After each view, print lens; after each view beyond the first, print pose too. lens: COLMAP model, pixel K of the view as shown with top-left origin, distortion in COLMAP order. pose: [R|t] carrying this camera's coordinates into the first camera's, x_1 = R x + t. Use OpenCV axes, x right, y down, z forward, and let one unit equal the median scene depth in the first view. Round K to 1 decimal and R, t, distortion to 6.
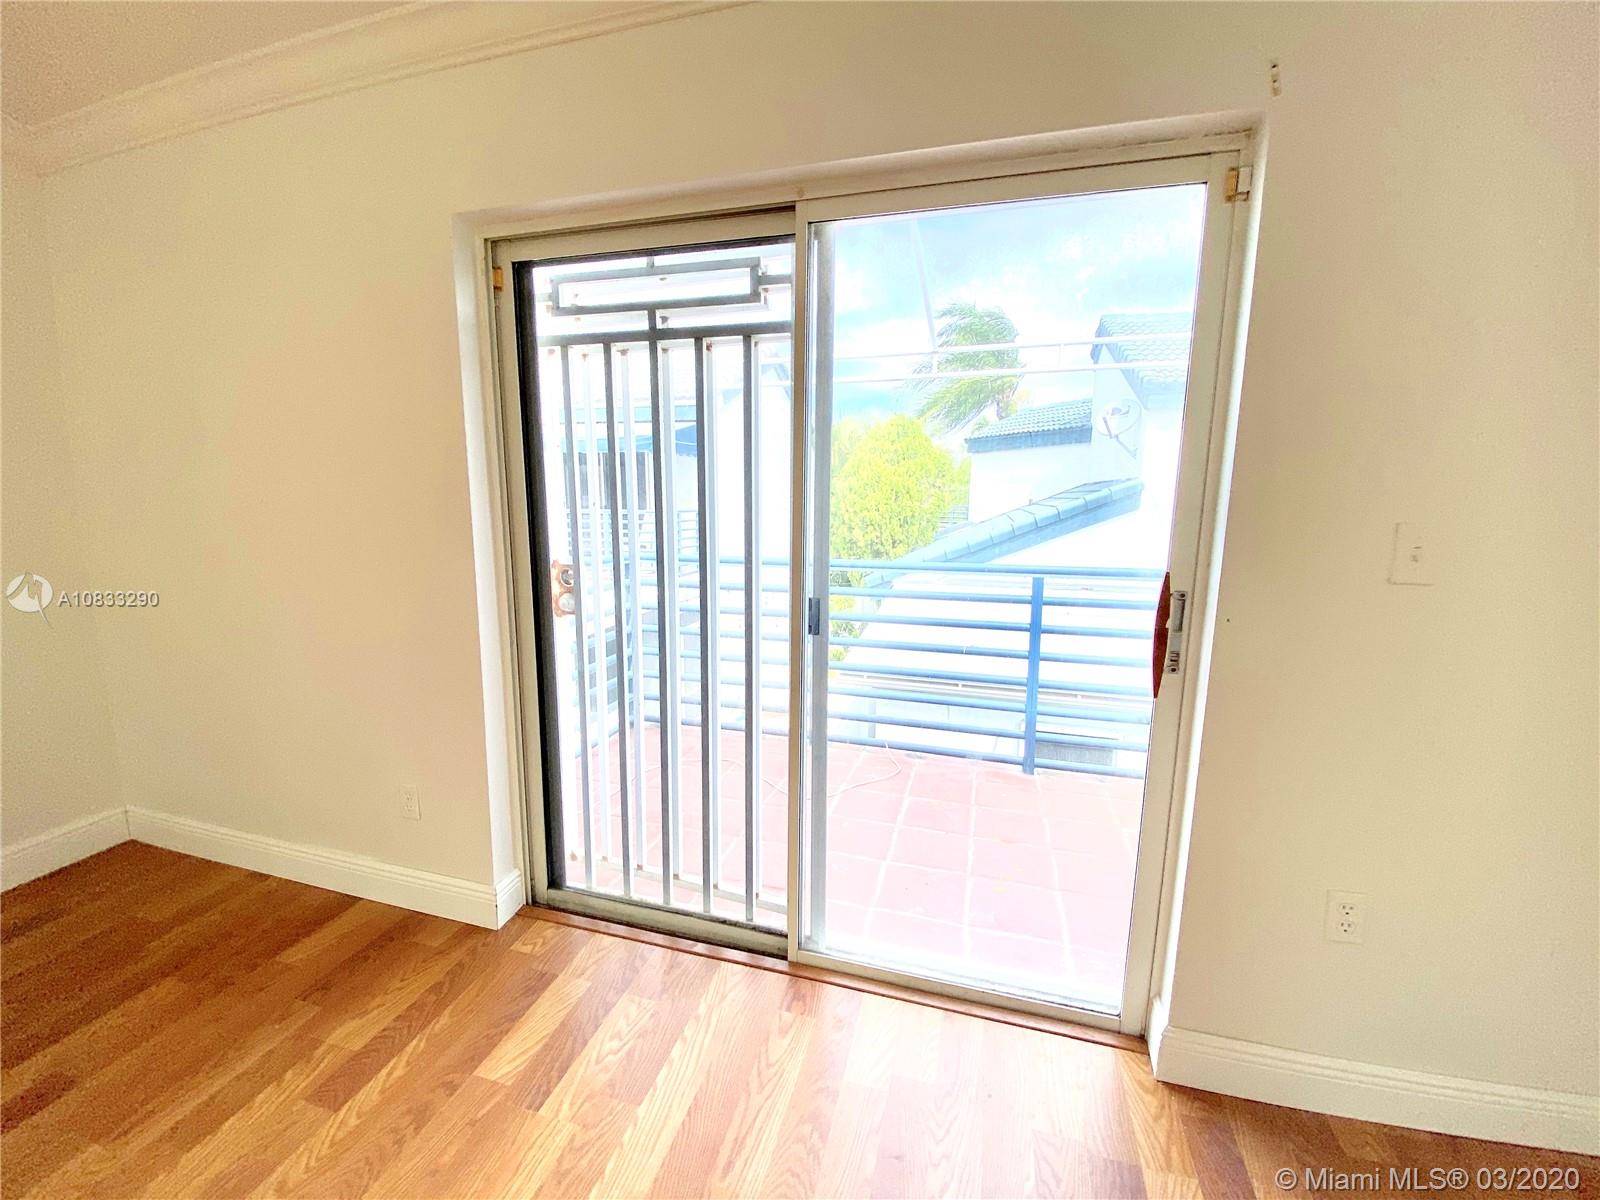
lens RADIAL K [[644.2, 0, 792.8], [0, 644.2, 597.4], [0, 0, 1]] dist [0.039010, -0.040562]
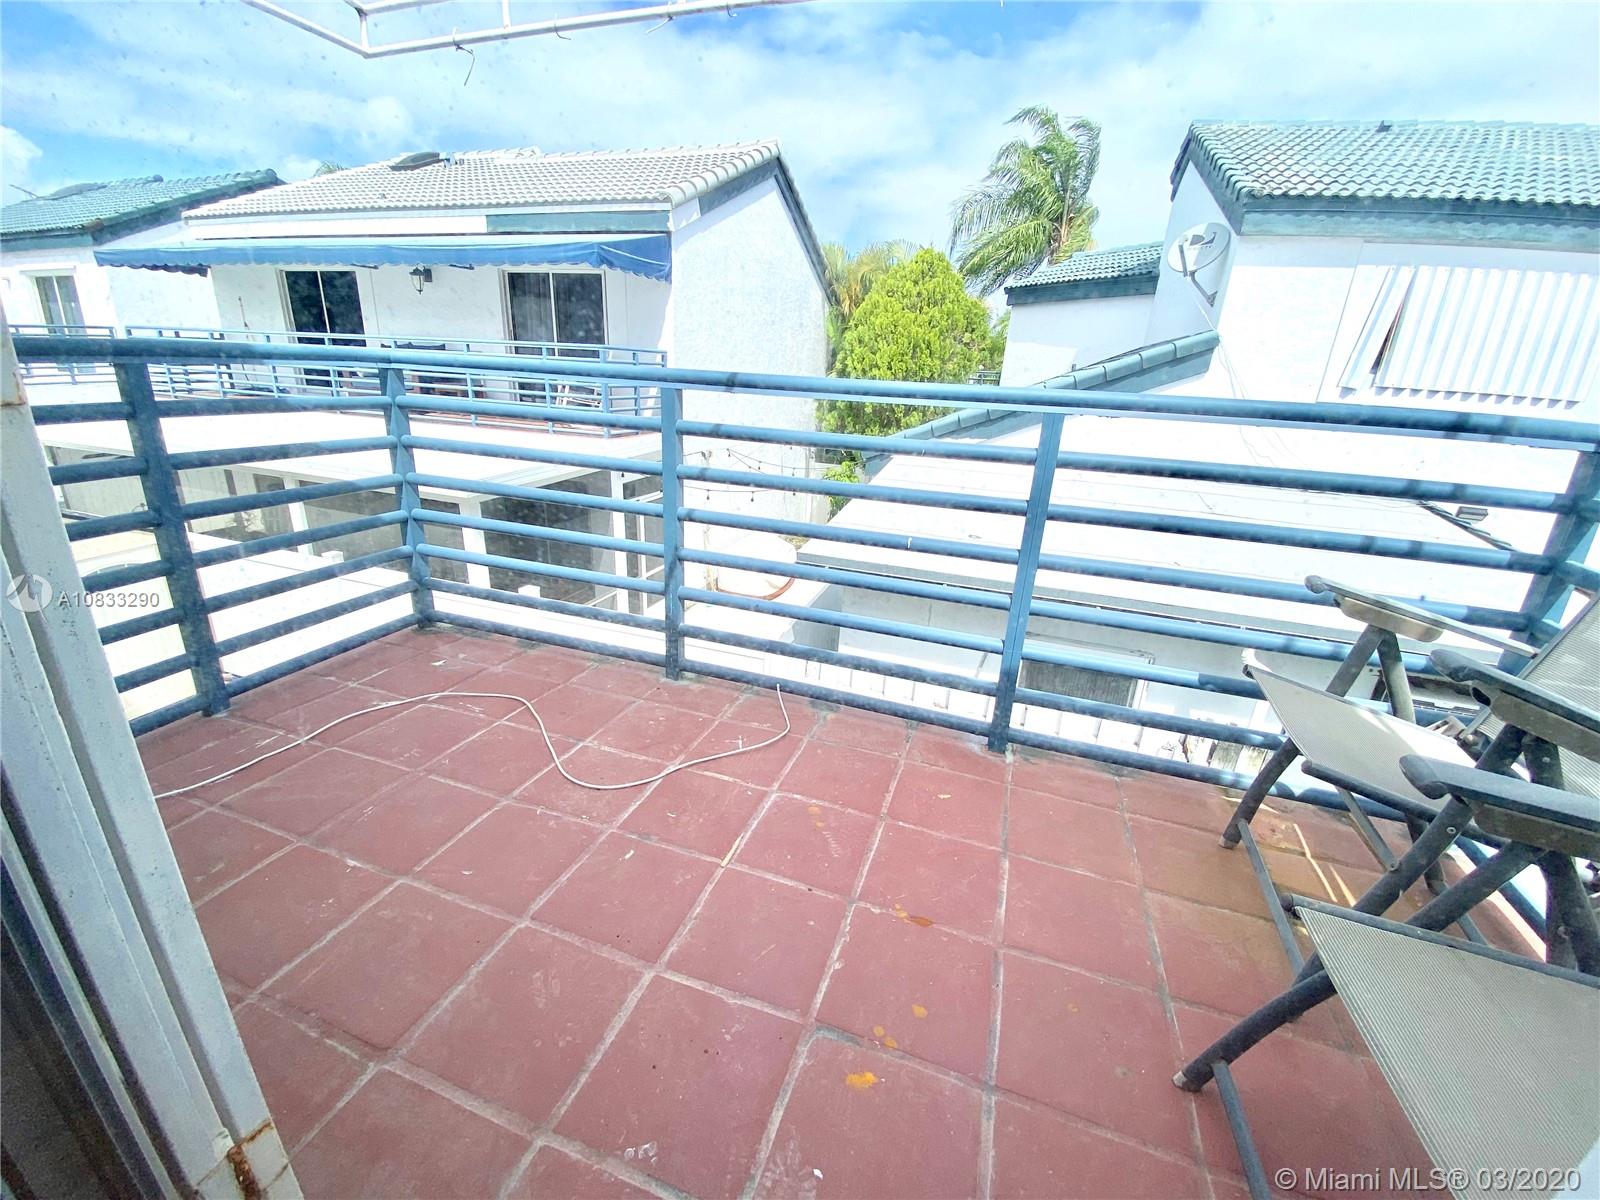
lens RADIAL K [[663.5, 0, 796.0], [0, 663.5, 598.0], [0, 0, 1]] dist [0.002539, 0.000058]
pose [[0.998552, 0.050359, -0.018914, 0.058395], [-0.046034, 0.981870, 0.183881, 0.008409], [0.027831, -0.182744, 0.982767, 0.132567]]
